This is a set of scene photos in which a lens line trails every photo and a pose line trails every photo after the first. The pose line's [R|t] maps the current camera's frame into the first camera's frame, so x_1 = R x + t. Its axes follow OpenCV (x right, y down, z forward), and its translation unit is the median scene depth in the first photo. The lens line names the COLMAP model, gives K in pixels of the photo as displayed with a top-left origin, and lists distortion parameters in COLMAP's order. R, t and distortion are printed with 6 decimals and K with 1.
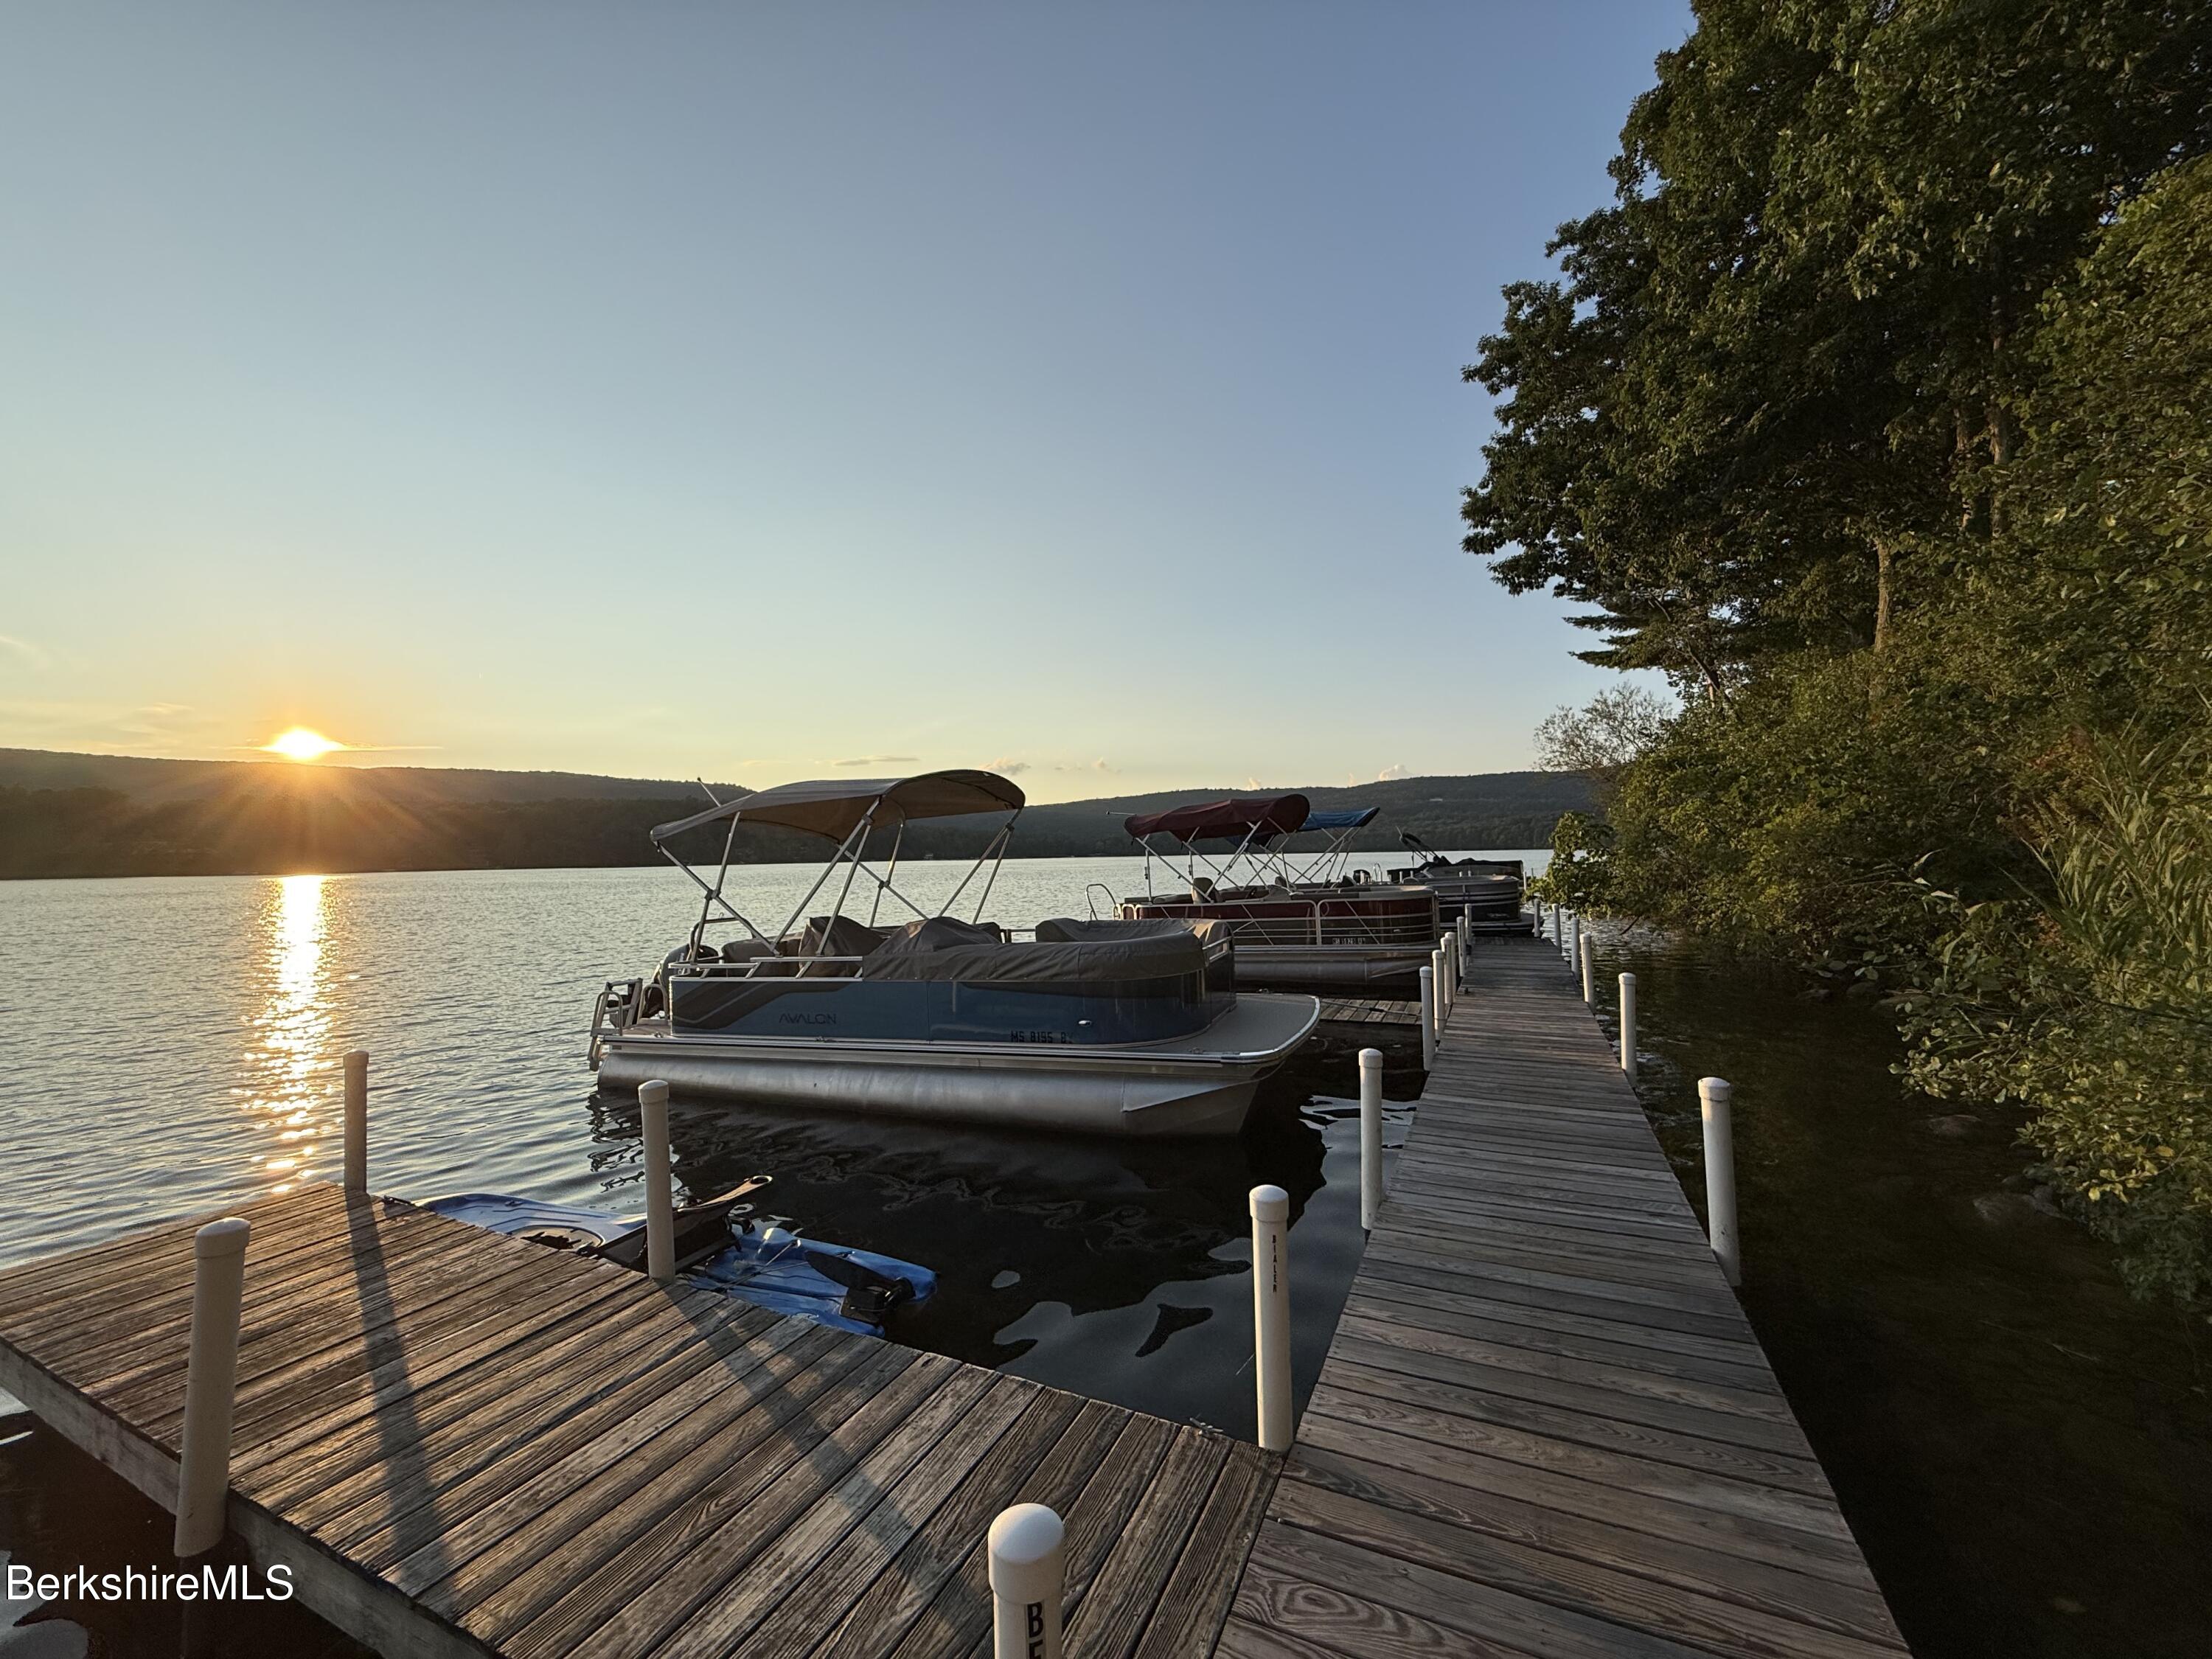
lens RADIAL K [[872.6, 0, 1109.4], [0, 872.6, 824.7], [0, 0, 1]] dist [-0.000655, -0.000312]
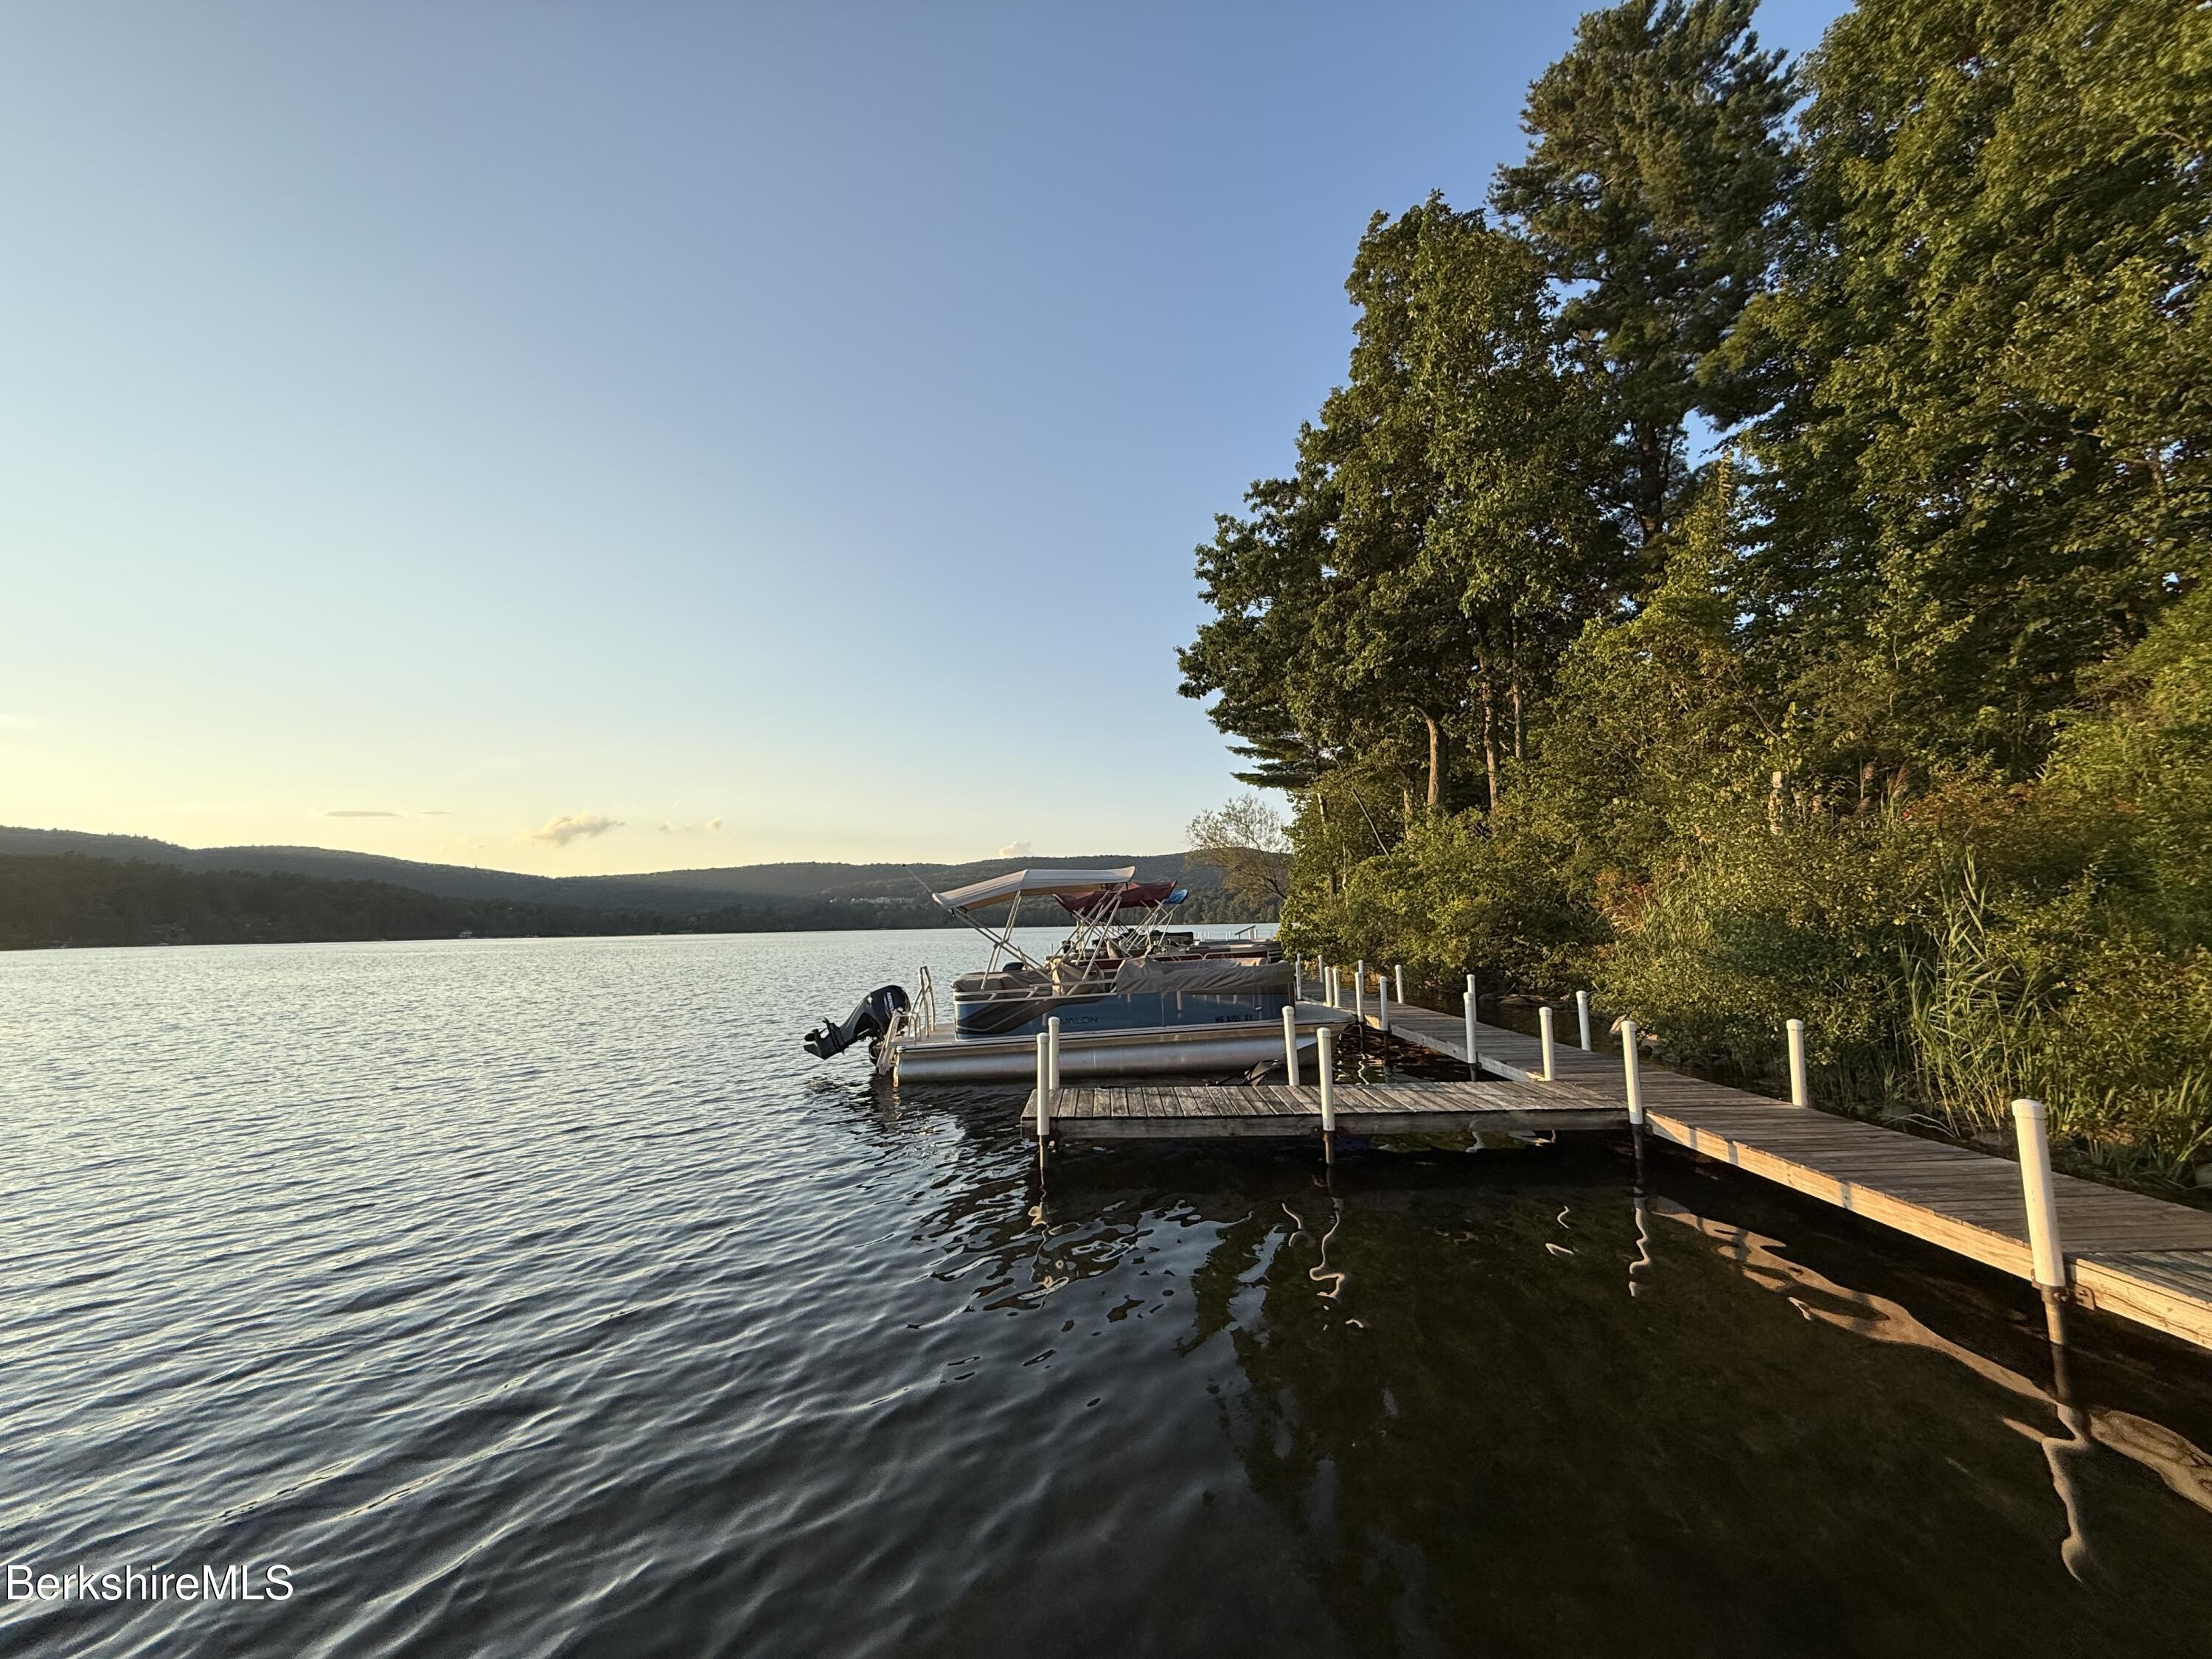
lens RADIAL K [[875.8, 0, 1094.0], [0, 875.8, 828.4], [0, 0, 1]] dist [-0.001476, -0.000074]
pose [[0.907803, 0.043784, 0.417105, -0.258022], [-0.009045, 0.996348, -0.084901, 0.001040], [-0.419300, 0.073300, 0.904884, -0.130518]]
